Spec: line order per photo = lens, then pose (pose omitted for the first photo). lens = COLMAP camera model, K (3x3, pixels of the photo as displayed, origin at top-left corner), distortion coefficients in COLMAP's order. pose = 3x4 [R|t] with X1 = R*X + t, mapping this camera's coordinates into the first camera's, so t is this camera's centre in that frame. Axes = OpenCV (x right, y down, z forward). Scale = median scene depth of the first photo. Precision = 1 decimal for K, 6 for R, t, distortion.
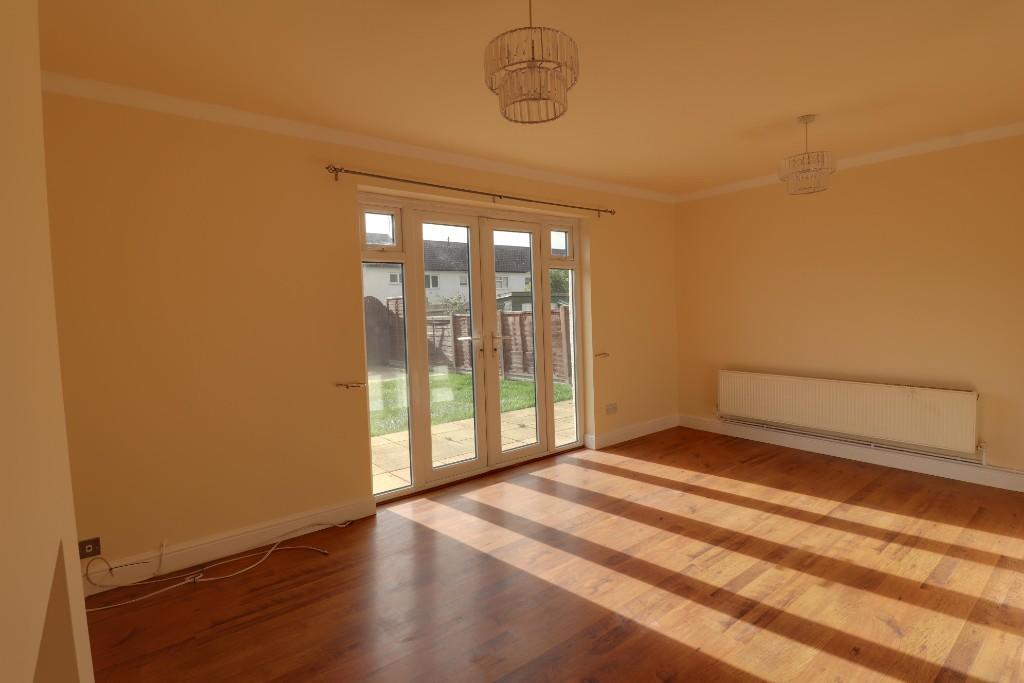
lens RADIAL K [[521.0, 0, 512.0], [0, 521.0, 341.5], [0, 0, 1]] dist [-0.056812, -0.000461]
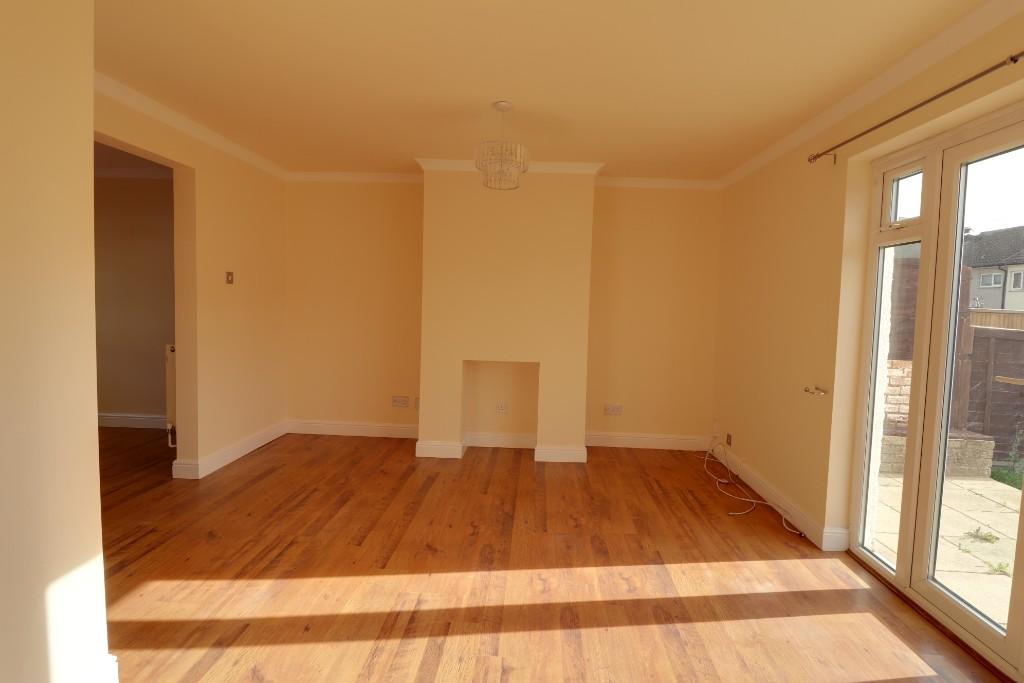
lens RADIAL K [[521.0, 0, 512.0], [0, 521.0, 341.5], [0, 0, 1]] dist [-0.056812, -0.000461]
pose [[-0.679117, 0.073516, -0.730340, 0.985009], [-0.053087, 0.987447, 0.148761, -0.147554], [0.732108, 0.139798, -0.666689, 1.686083]]
